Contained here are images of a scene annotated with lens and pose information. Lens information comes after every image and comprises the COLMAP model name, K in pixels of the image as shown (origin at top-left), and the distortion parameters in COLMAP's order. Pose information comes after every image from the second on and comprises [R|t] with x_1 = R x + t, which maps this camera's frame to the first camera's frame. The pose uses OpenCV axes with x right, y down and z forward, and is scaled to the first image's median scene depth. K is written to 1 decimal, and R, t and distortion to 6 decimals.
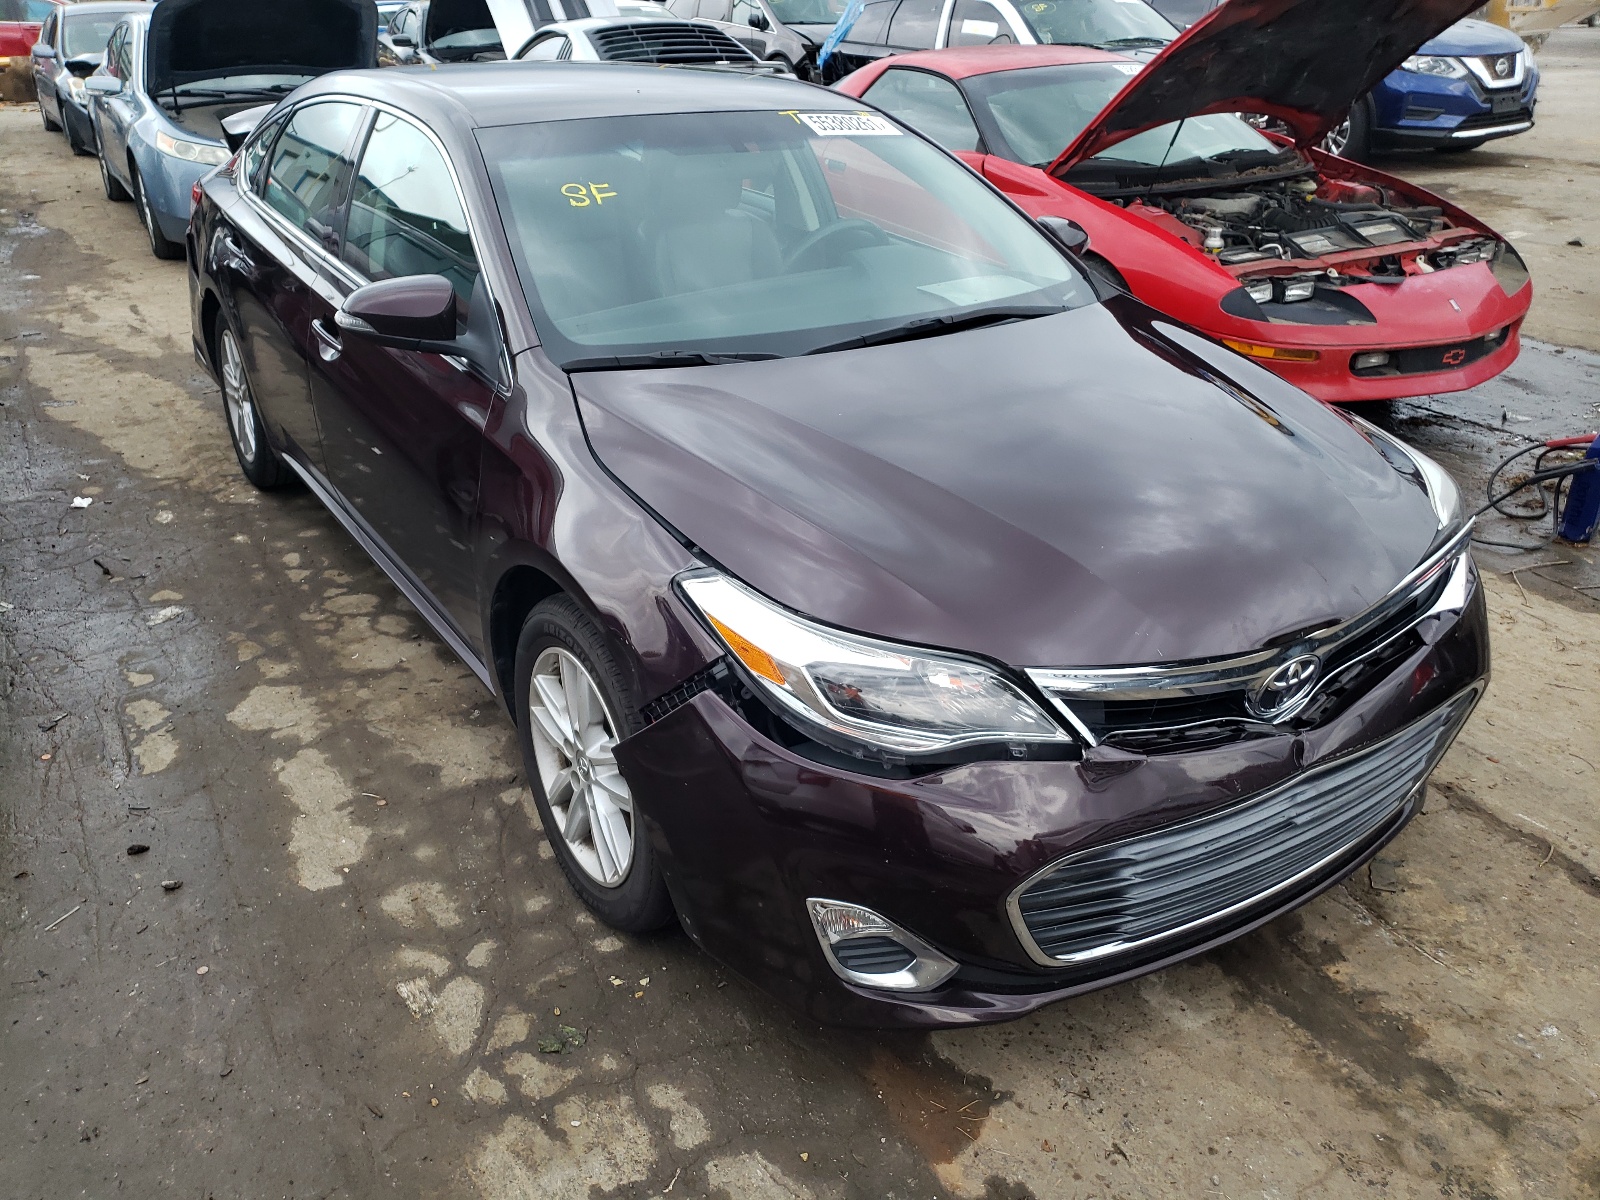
lens RADIAL K [[1263.3, 0, 775.4], [0, 1263.3, 597.6], [0, 0, 1]] dist [-0.011741, 0.040947]
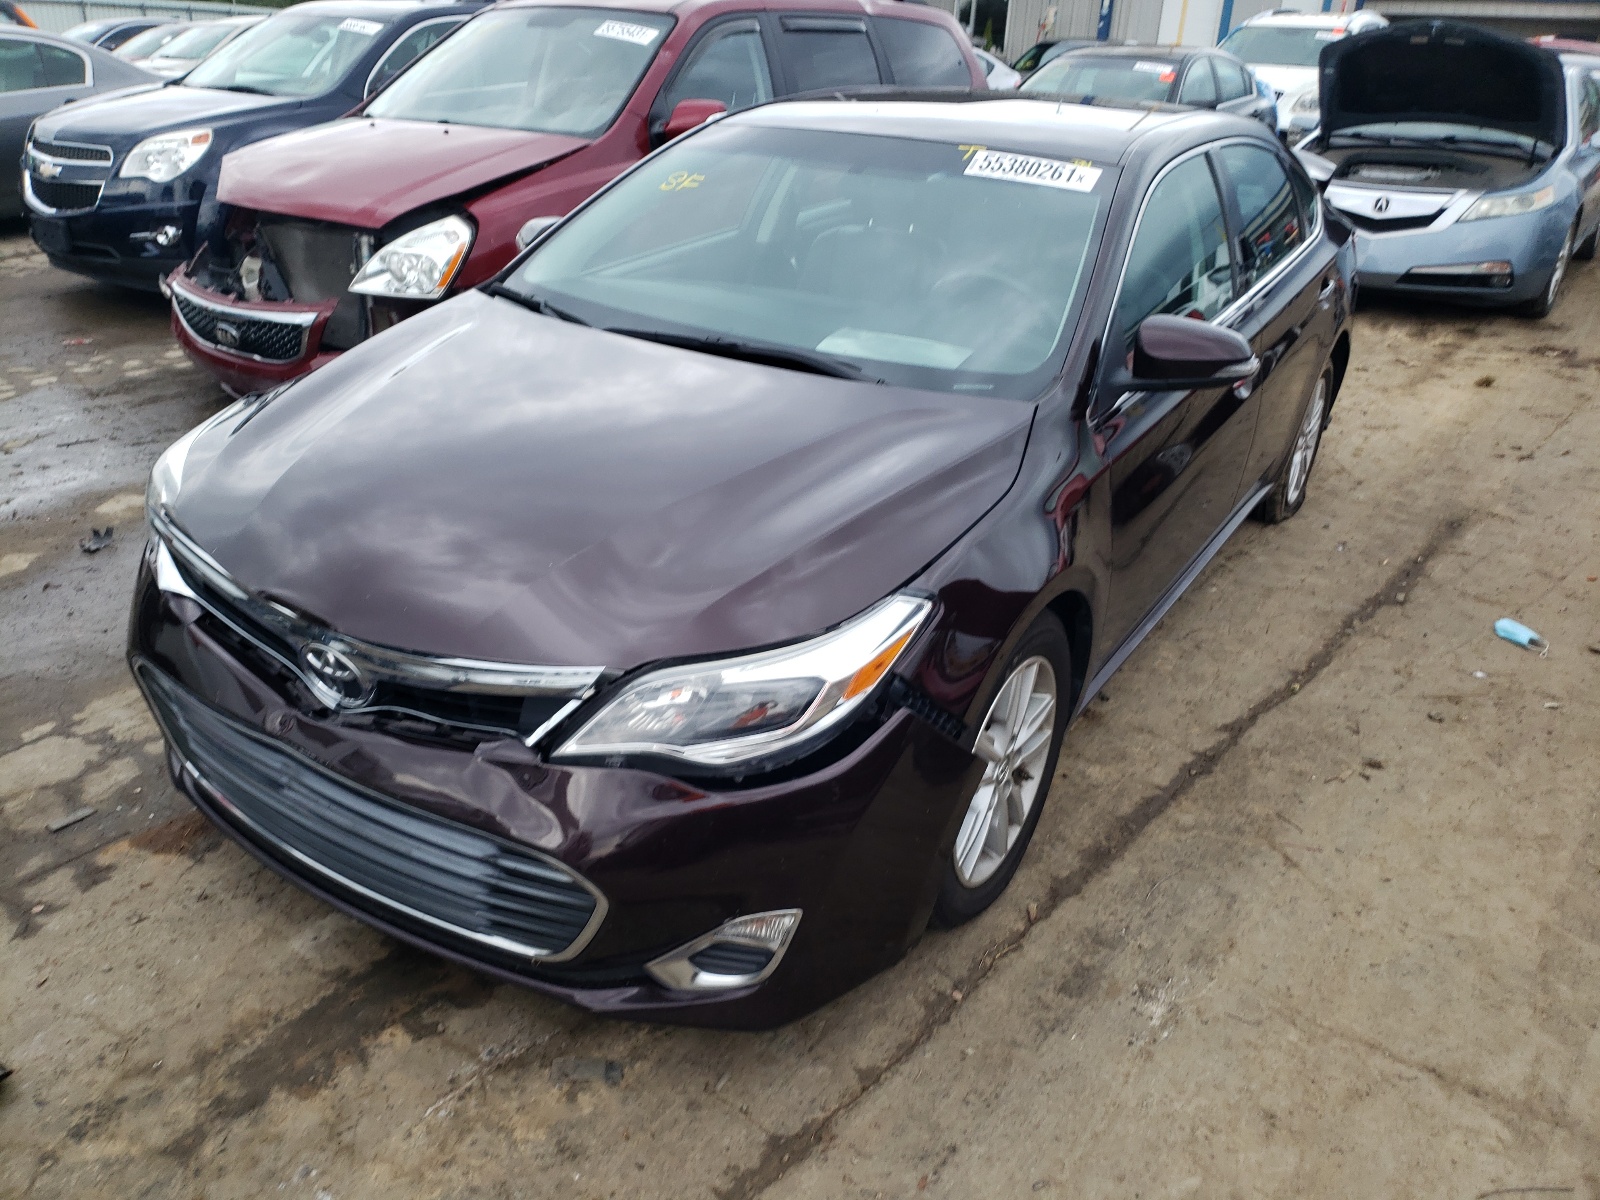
lens RADIAL K [[1263.3, 0, 775.4], [0, 1263.3, 597.6], [0, 0, 1]] dist [-0.011741, 0.040947]
pose [[0.419216, 0.399774, -0.815131, 1.260434], [-0.428334, 0.878719, 0.210671, -0.327590], [0.800492, 0.260832, 0.539610, 0.662446]]
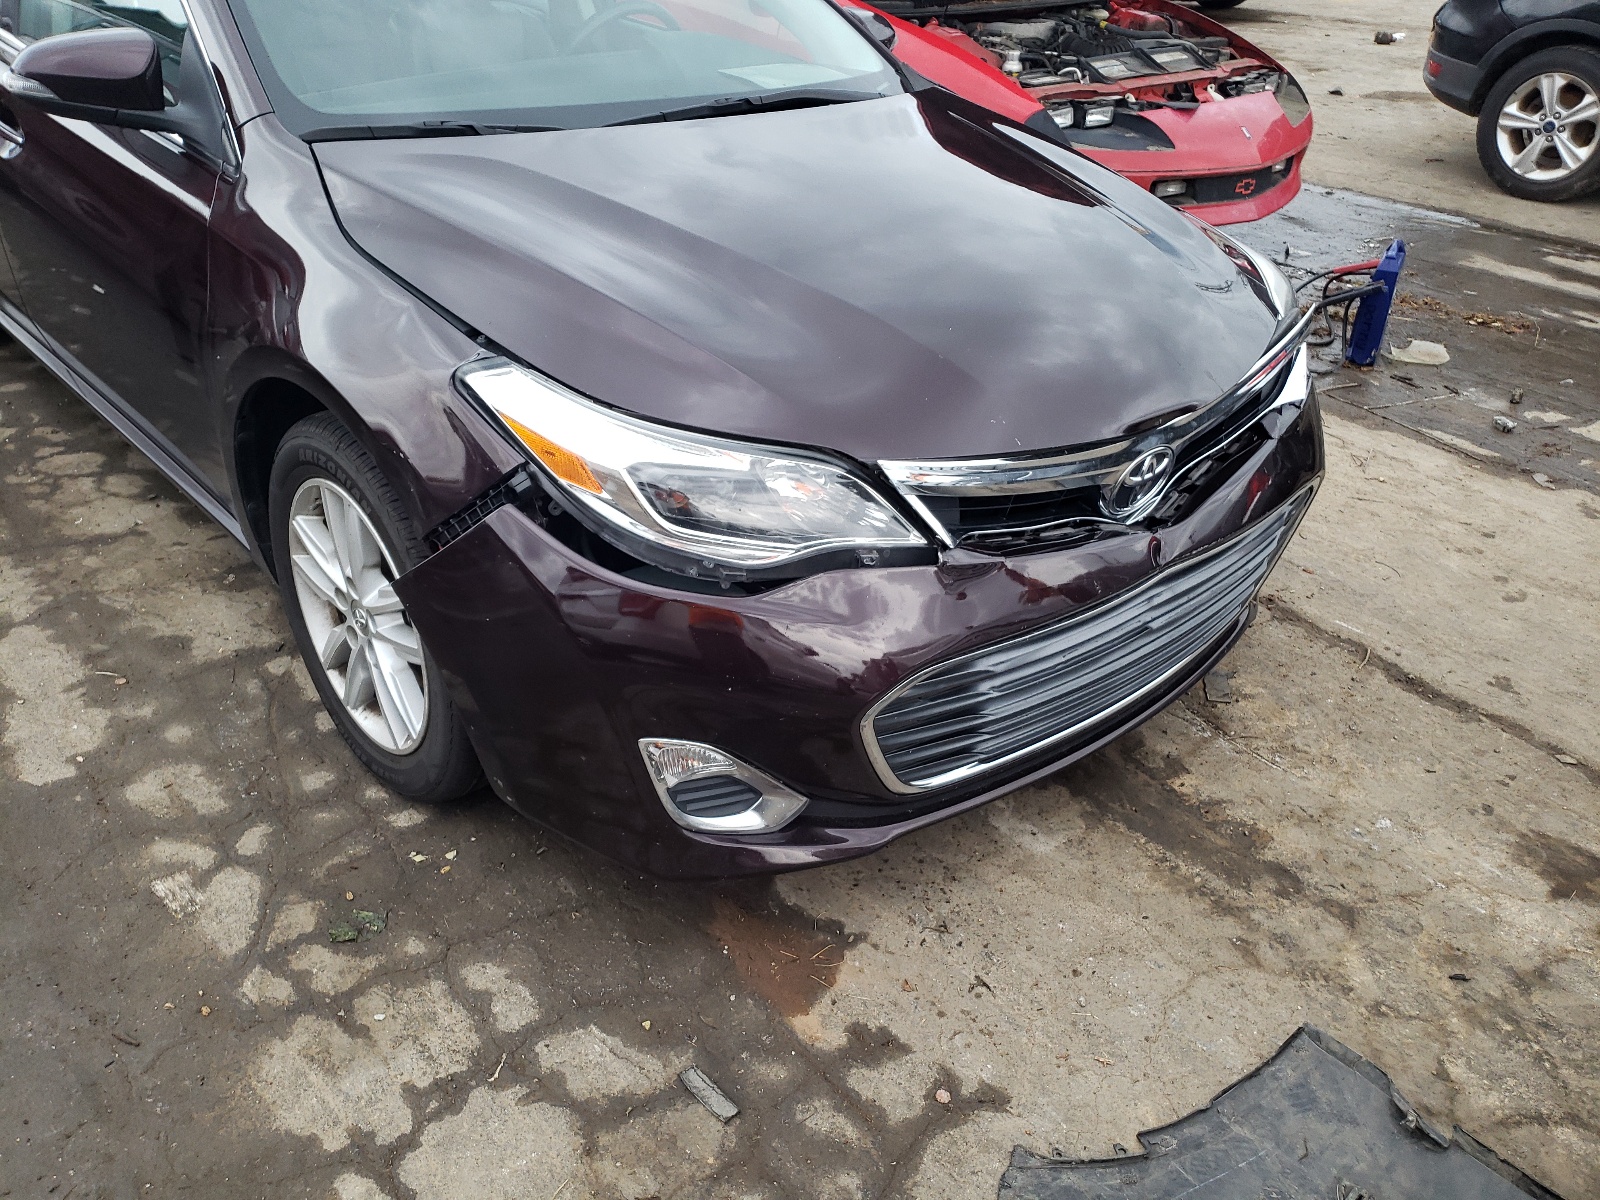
lens RADIAL K [[1263.3, 0, 775.4], [0, 1263.3, 597.6], [0, 0, 1]] dist [-0.011741, 0.040947]
pose [[0.985476, -0.052775, 0.161408, -0.013467], [0.038135, 0.994983, 0.092495, 0.053504], [-0.165479, -0.084996, 0.982544, 0.113344]]
